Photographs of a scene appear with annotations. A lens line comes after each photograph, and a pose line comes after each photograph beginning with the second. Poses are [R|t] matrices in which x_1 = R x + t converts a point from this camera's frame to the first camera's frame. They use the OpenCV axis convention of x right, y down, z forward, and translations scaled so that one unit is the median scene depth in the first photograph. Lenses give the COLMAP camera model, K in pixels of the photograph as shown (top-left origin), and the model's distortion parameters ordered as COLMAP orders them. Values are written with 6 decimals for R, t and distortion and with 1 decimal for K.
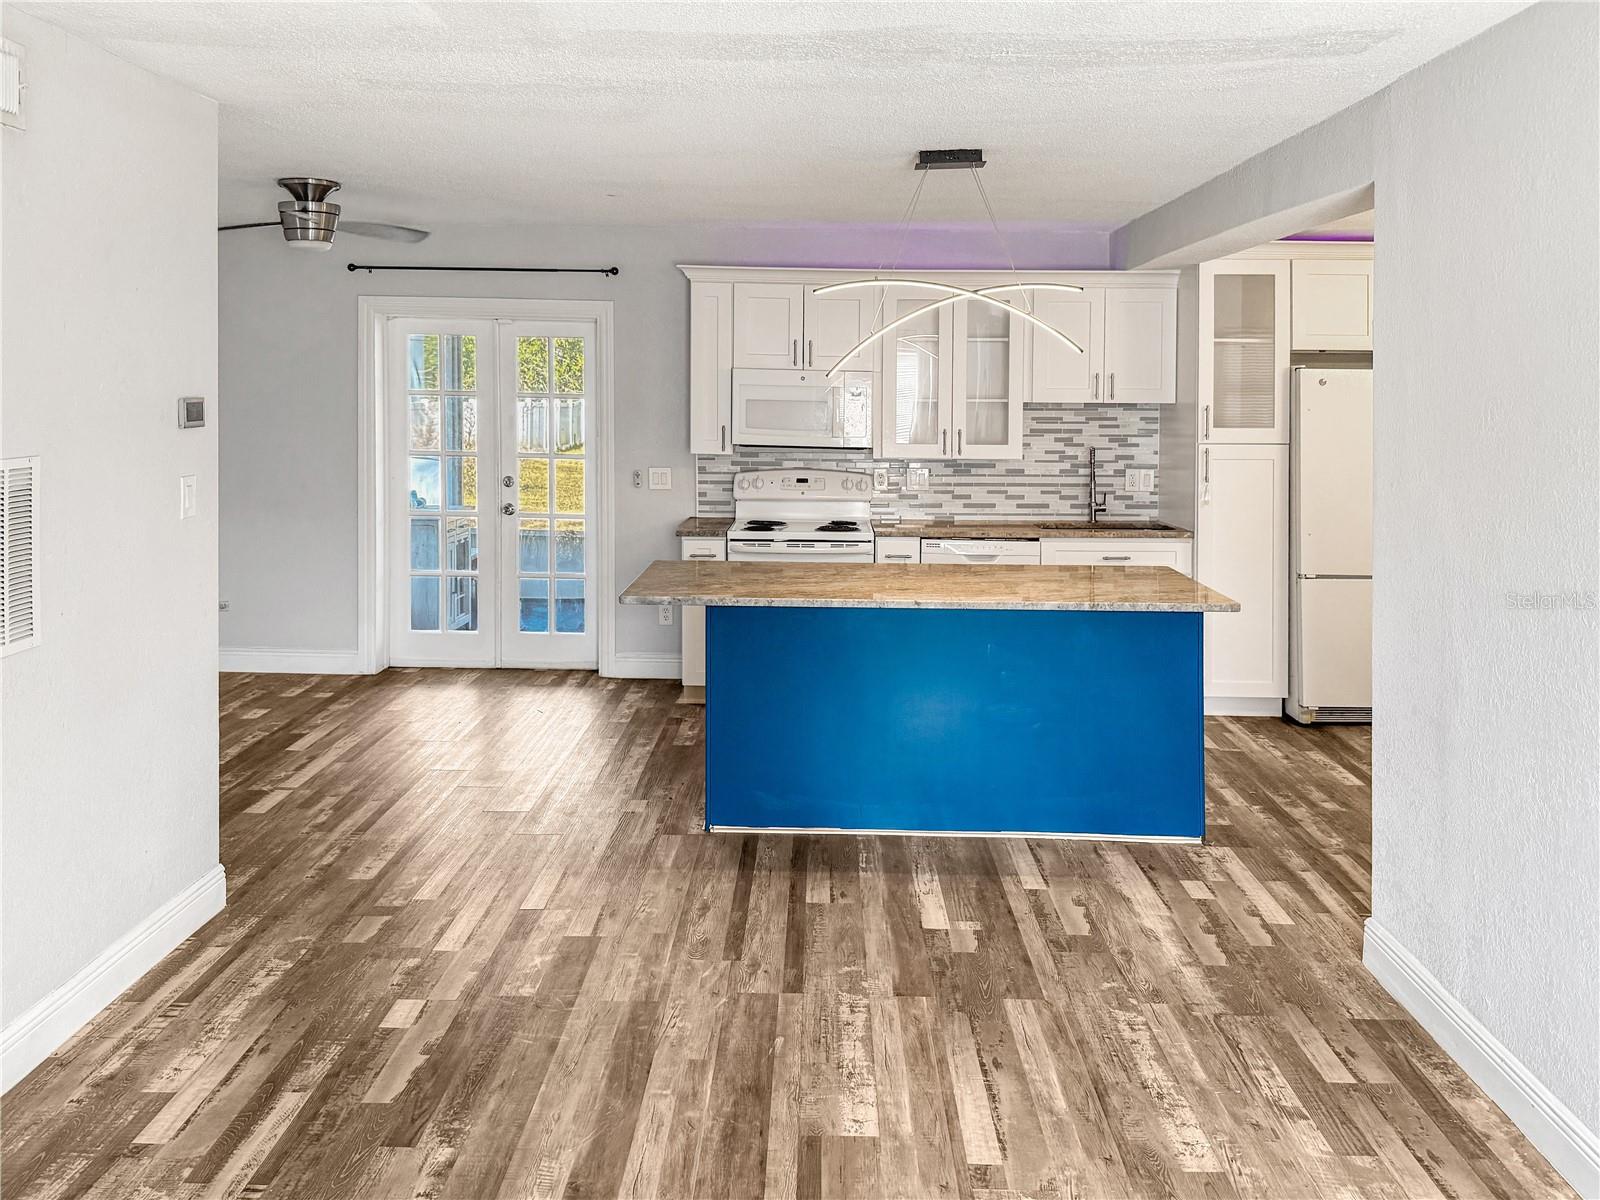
lens RADIAL K [[1280.4, 0, 800.0], [0, 1280.4, 600.0], [0, 0, 1]] dist [0.068695, -0.002666]
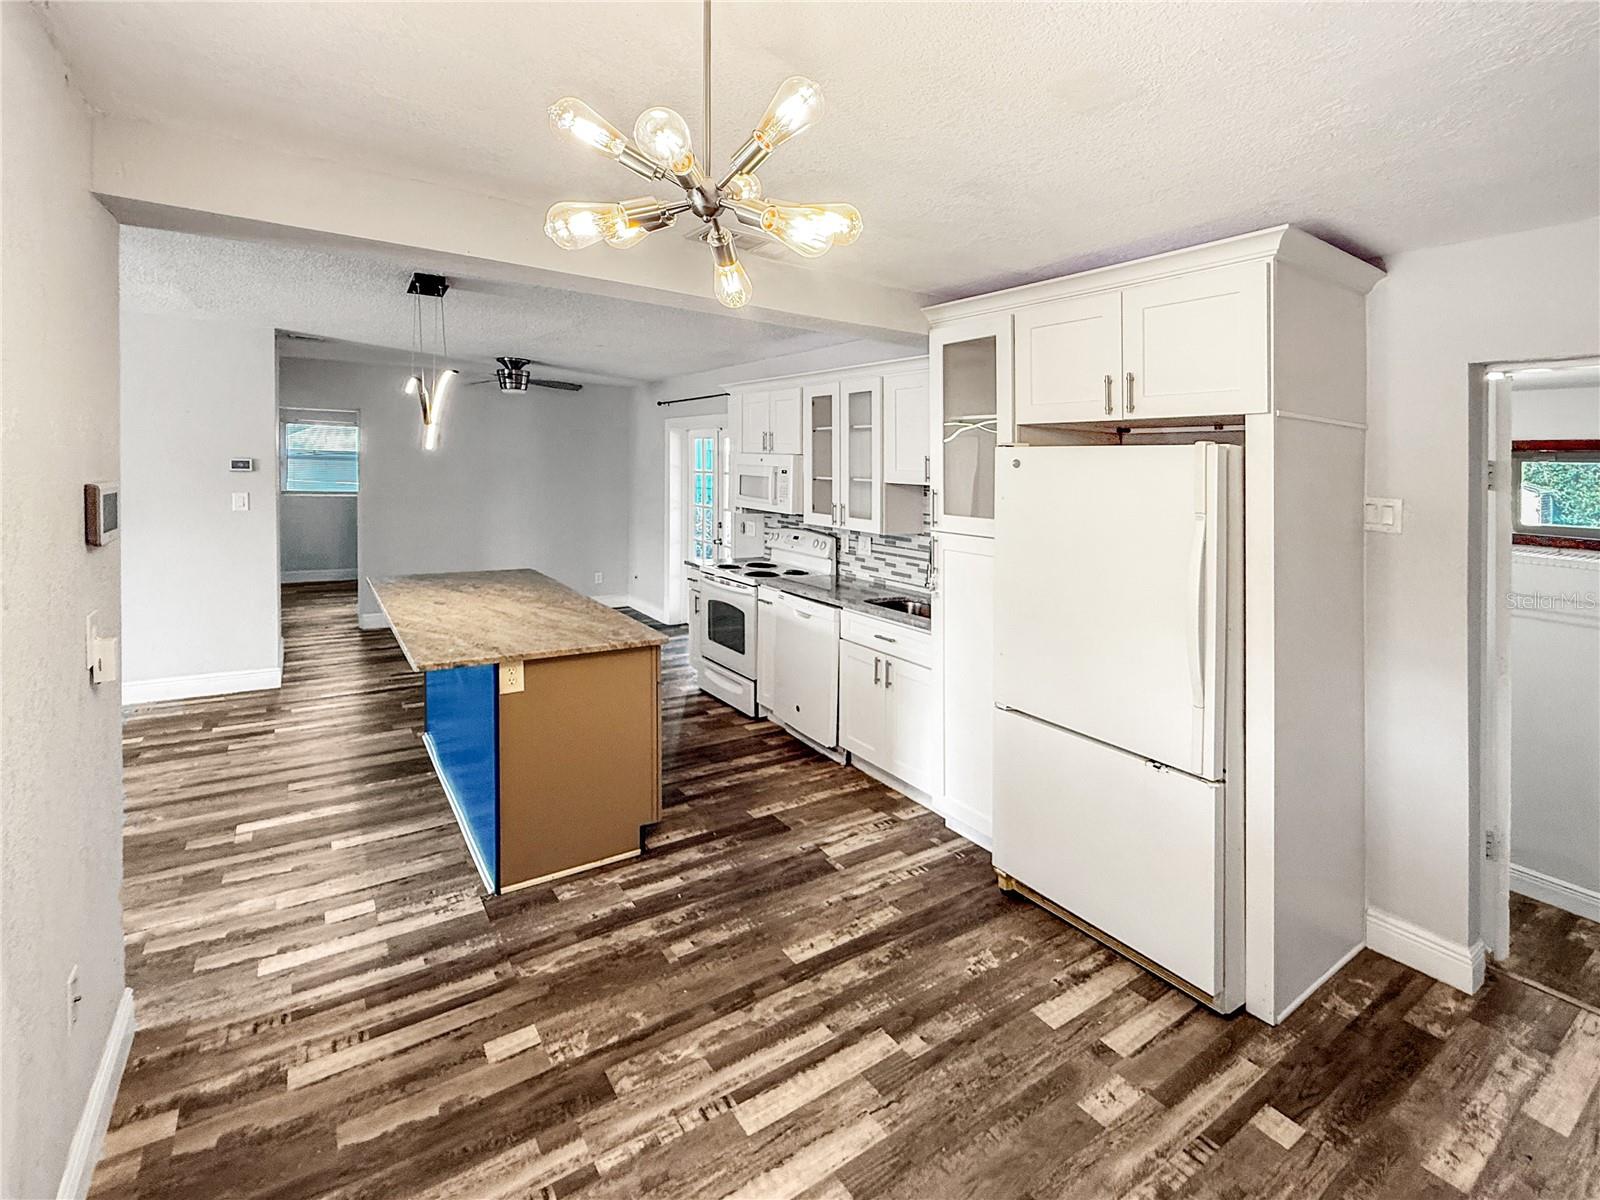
lens RADIAL K [[712.1, 0, 798.1], [0, 712.1, 561.9], [0, 0, 1]] dist [-0.010256, -0.000004]
pose [[0.573921, 0.114140, -0.810917, 0.680253], [-0.161518, 0.986564, 0.024549, -0.098154], [0.802824, 0.116889, 0.584645, 0.647577]]
